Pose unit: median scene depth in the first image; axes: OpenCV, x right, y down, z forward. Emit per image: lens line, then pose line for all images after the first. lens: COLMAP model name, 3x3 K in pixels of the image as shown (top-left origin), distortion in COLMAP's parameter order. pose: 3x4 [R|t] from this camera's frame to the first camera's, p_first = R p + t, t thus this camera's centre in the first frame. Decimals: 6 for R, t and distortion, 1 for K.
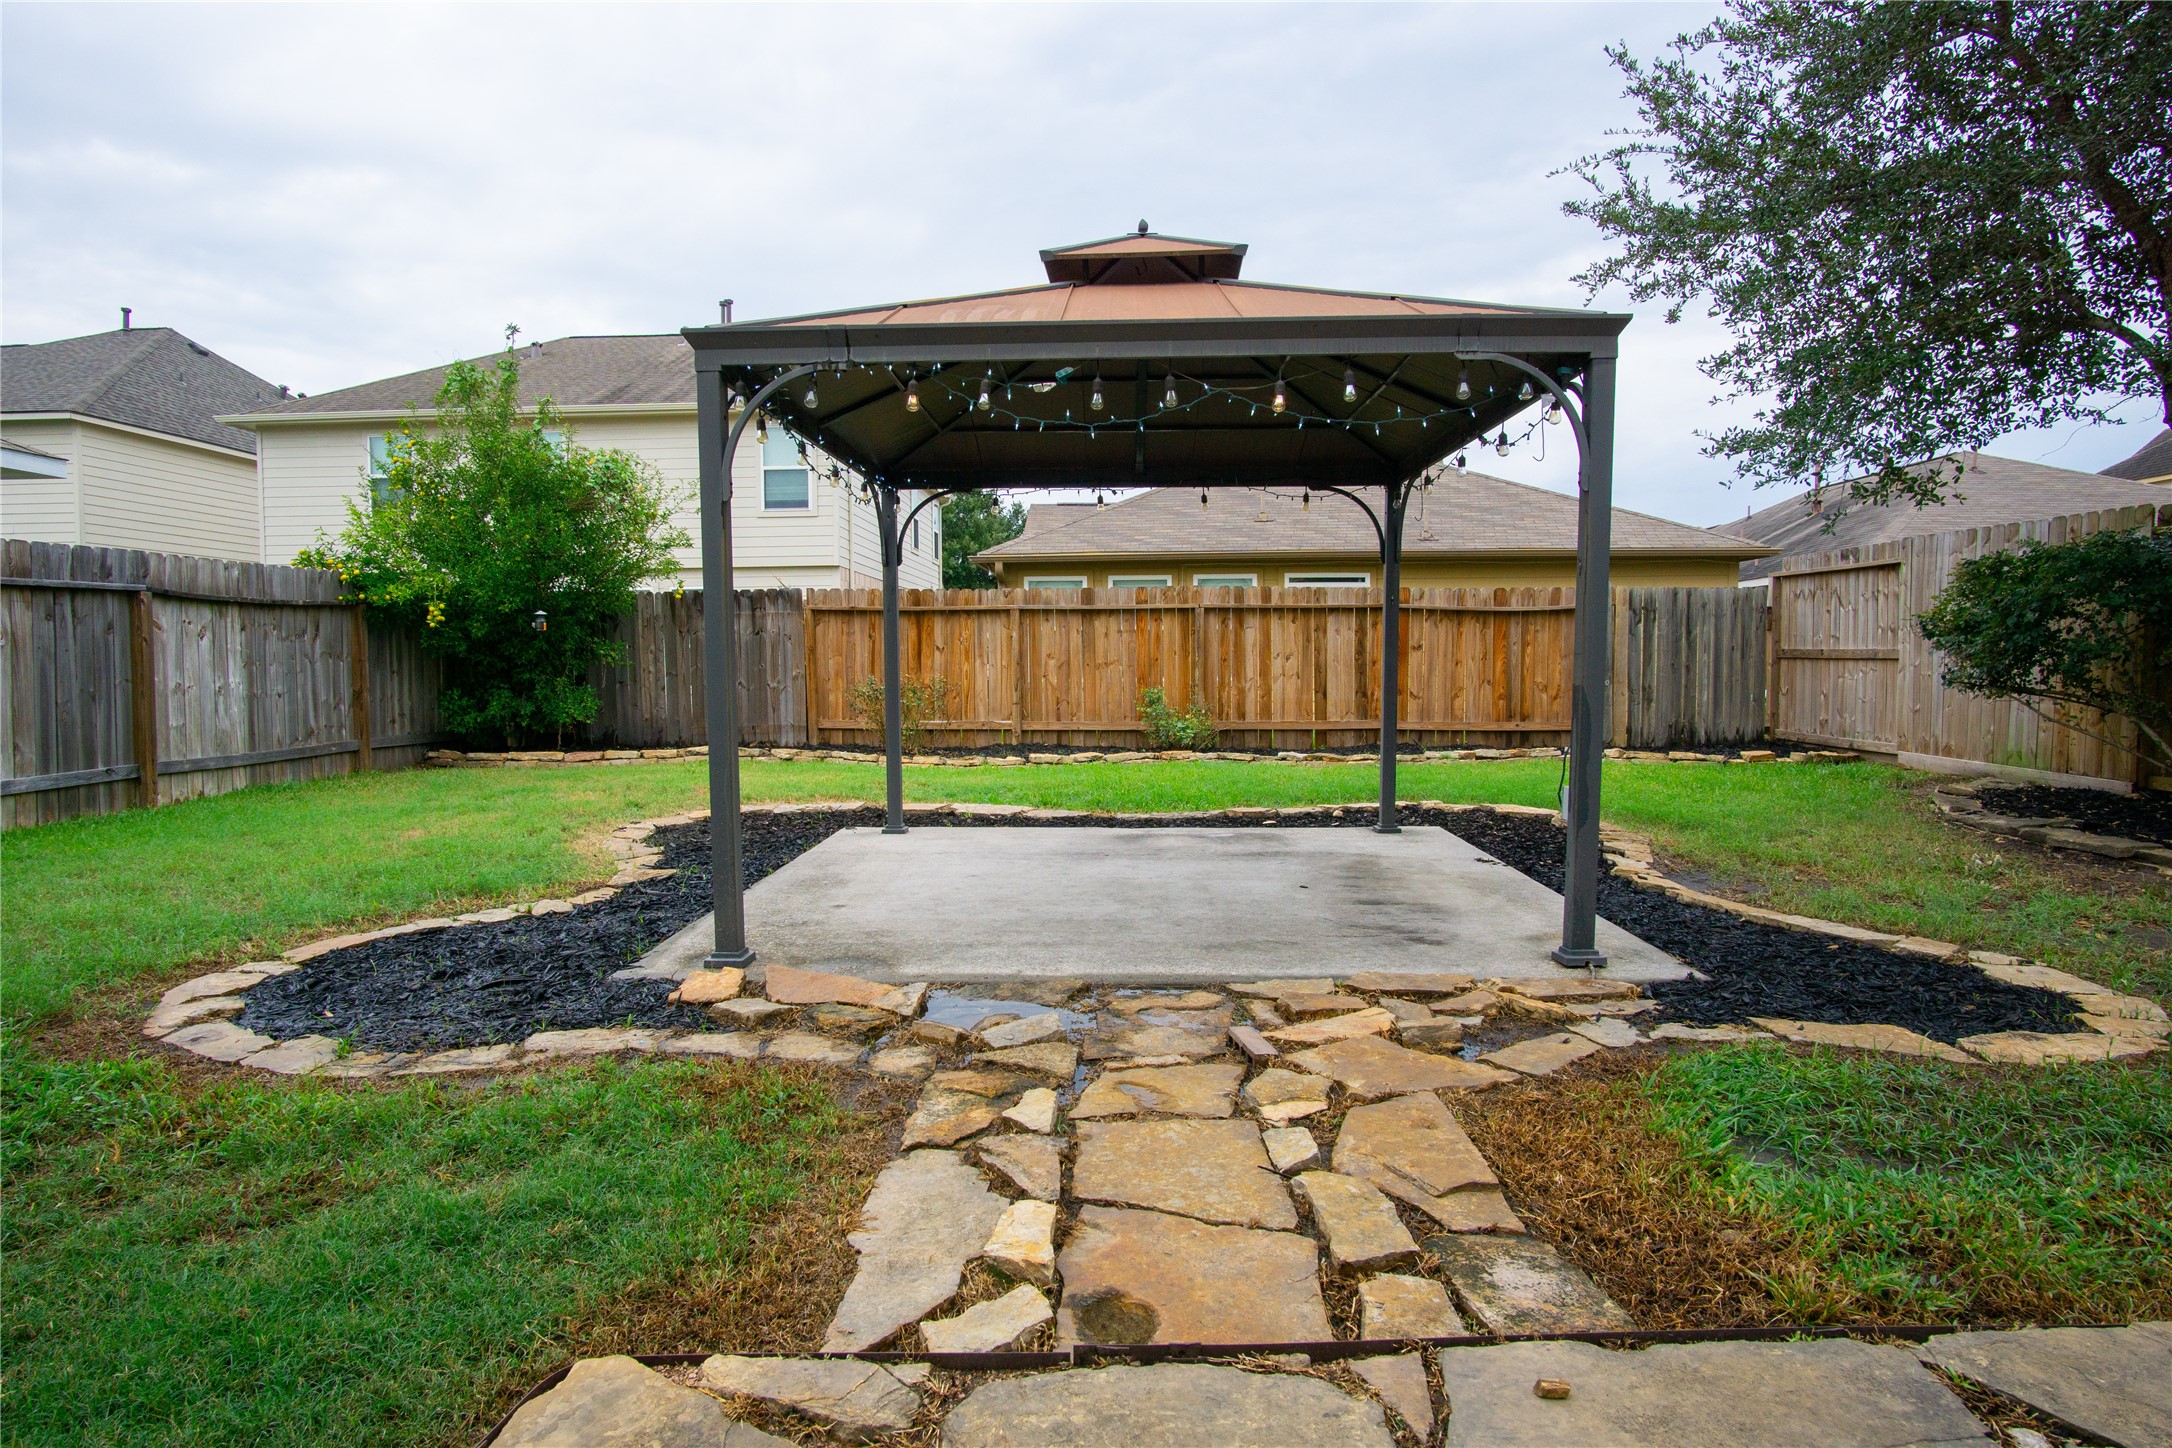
lens RADIAL K [[1175.4, 0, 1083.7], [0, 1175.4, 730.0], [0, 0, 1]] dist [-0.013034, -0.000686]
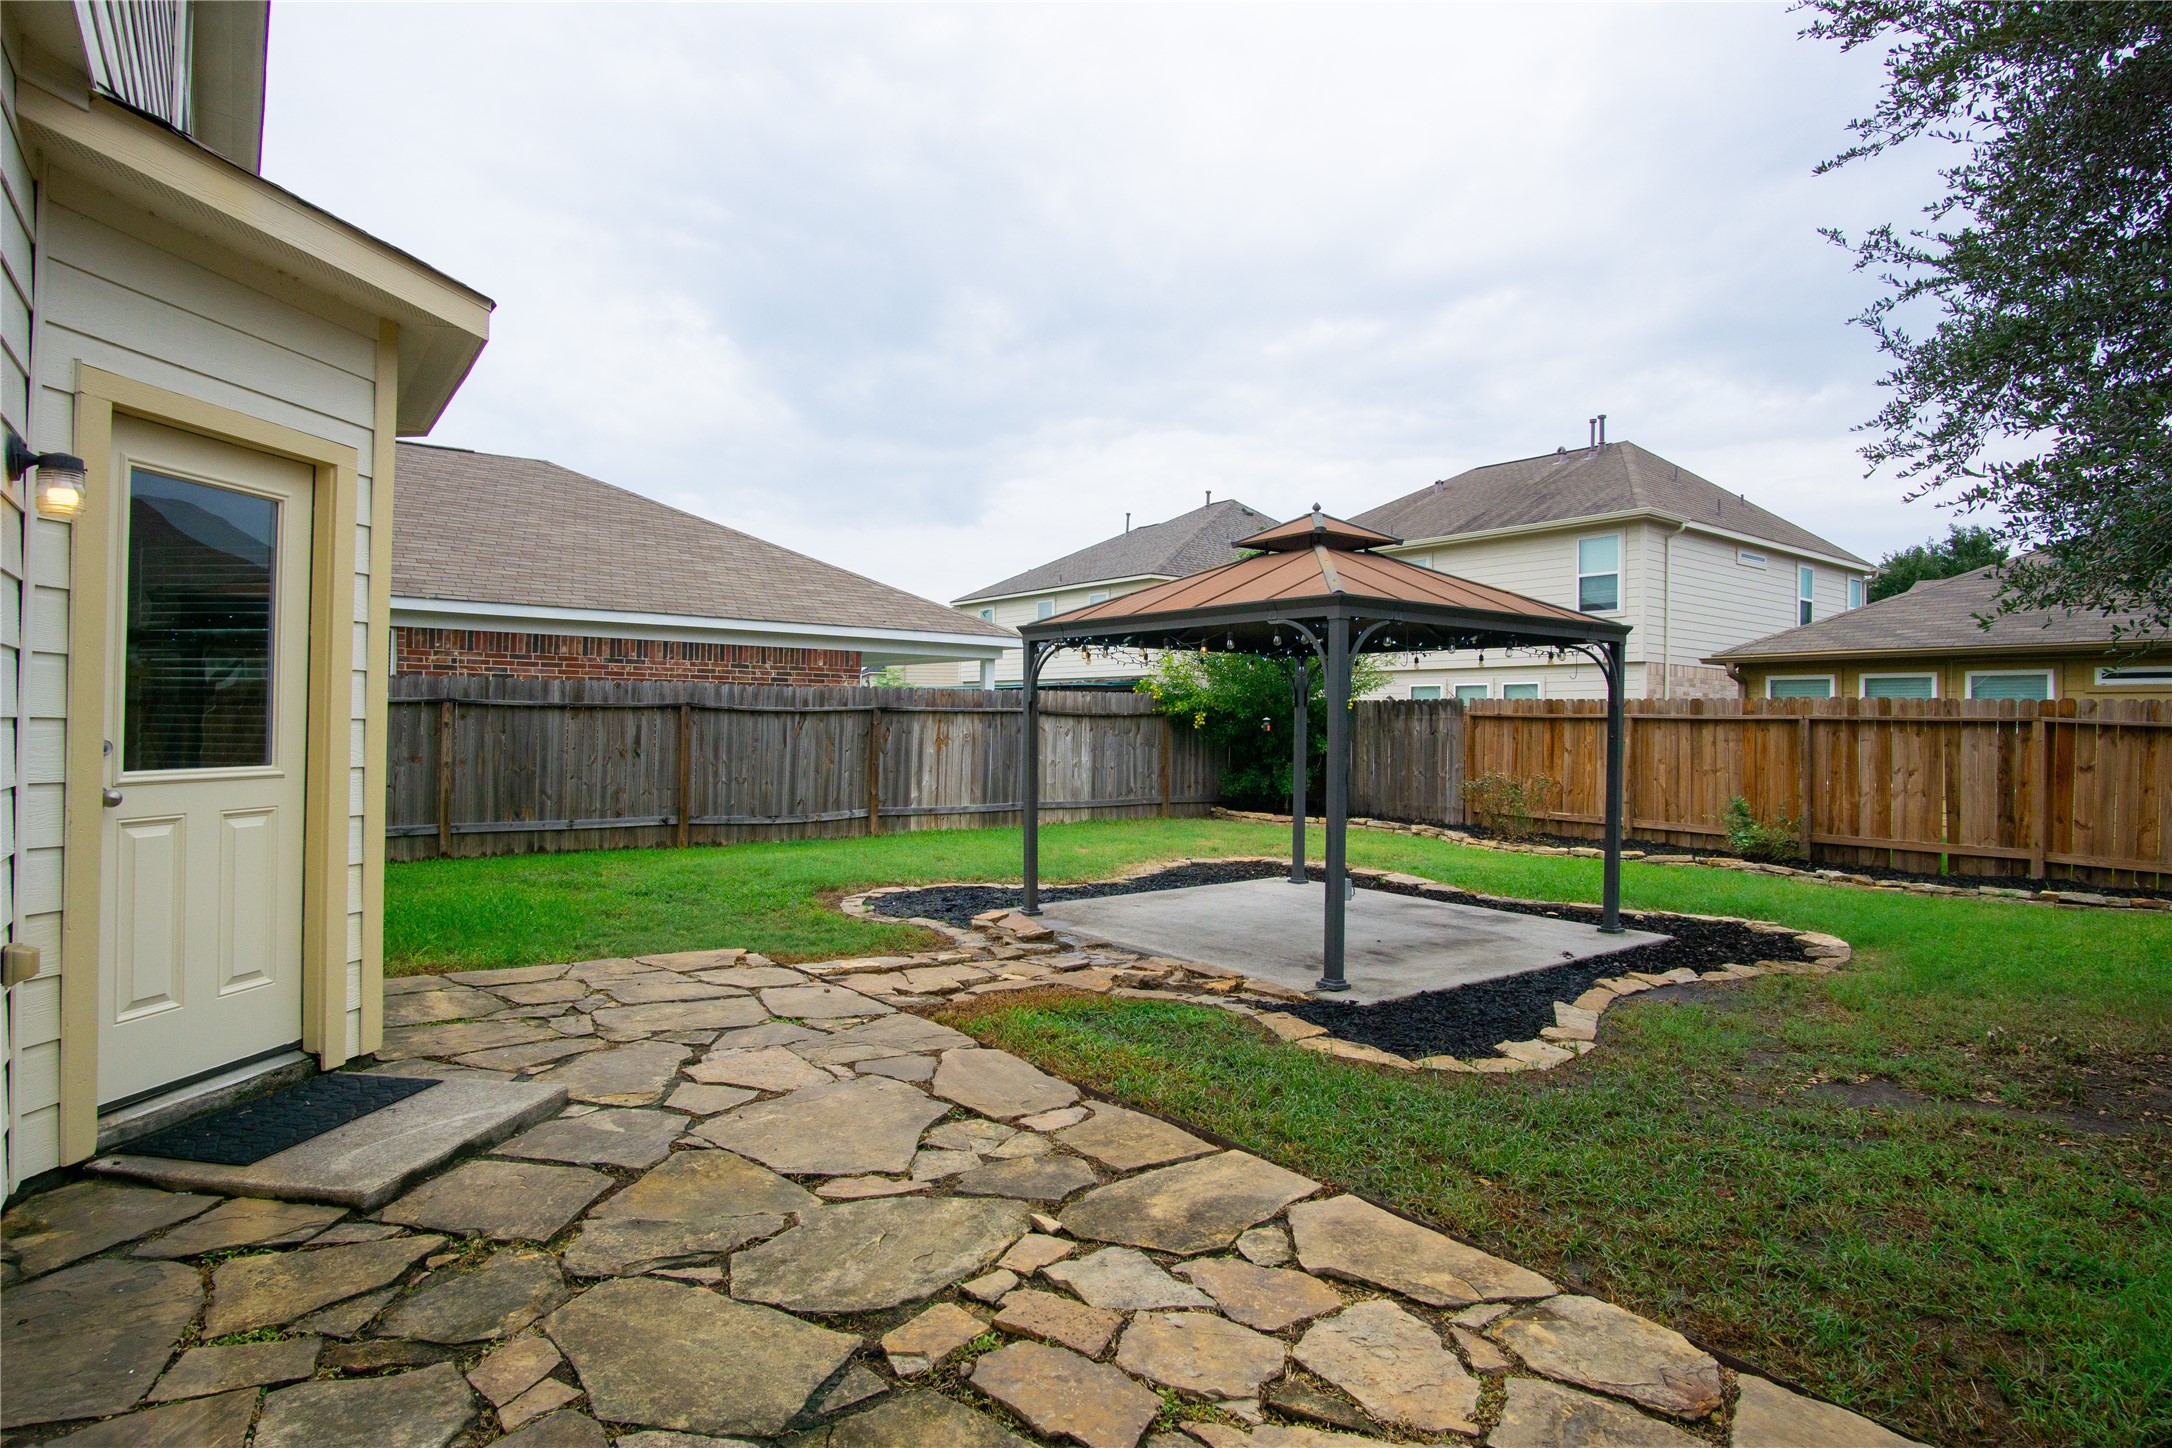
lens RADIAL K [[1175.4, 0, 1083.9], [0, 1175.4, 715.6], [0, 0, 1]] dist [-0.013034, -0.000686]
pose [[0.636474, 0.011955, -0.771205, 0.472431], [-0.064655, 0.997188, -0.037902, -0.029727], [0.768583, 0.073986, 0.635457, -0.100842]]
